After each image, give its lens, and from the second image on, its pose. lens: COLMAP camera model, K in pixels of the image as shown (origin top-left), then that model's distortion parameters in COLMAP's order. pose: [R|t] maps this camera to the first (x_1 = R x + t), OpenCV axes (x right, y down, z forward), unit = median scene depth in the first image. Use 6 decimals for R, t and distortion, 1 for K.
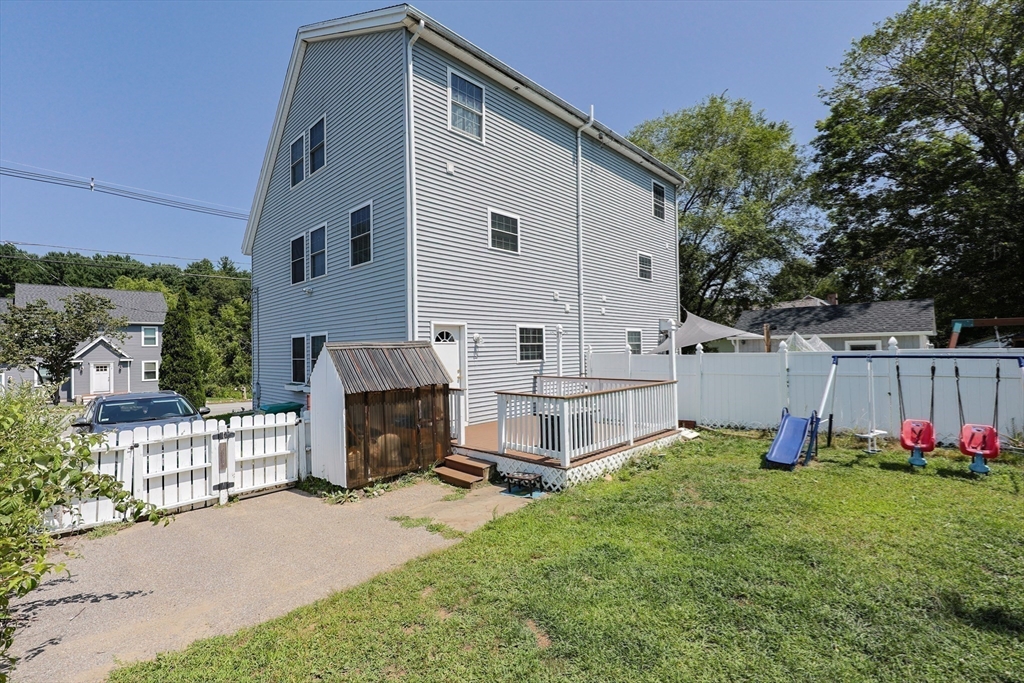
lens RADIAL K [[445.9, 0, 512.0], [0, 445.9, 341.5], [0, 0, 1]] dist [0.020955, -0.000004]
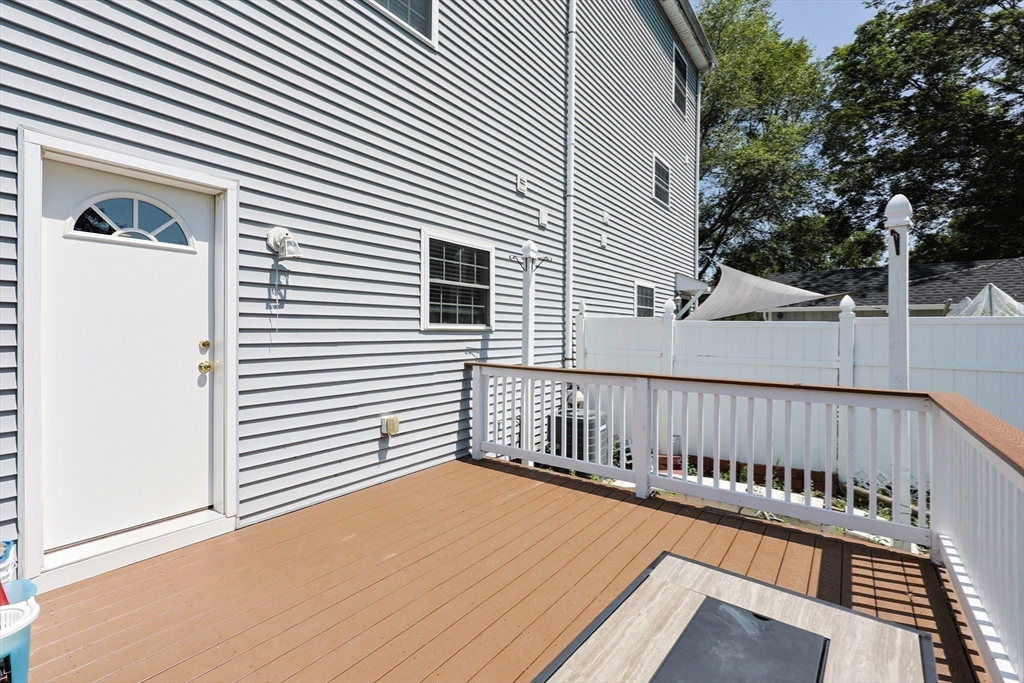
lens RADIAL K [[452.5, 0, 515.0], [0, 452.5, 323.2], [0, 0, 1]] dist [0.000139, 0.000075]
pose [[0.990917, 0.027401, 0.131654, 0.038420], [-0.027274, 0.999624, -0.002767, 0.039782], [-0.131681, -0.000849, 0.991292, 0.577756]]
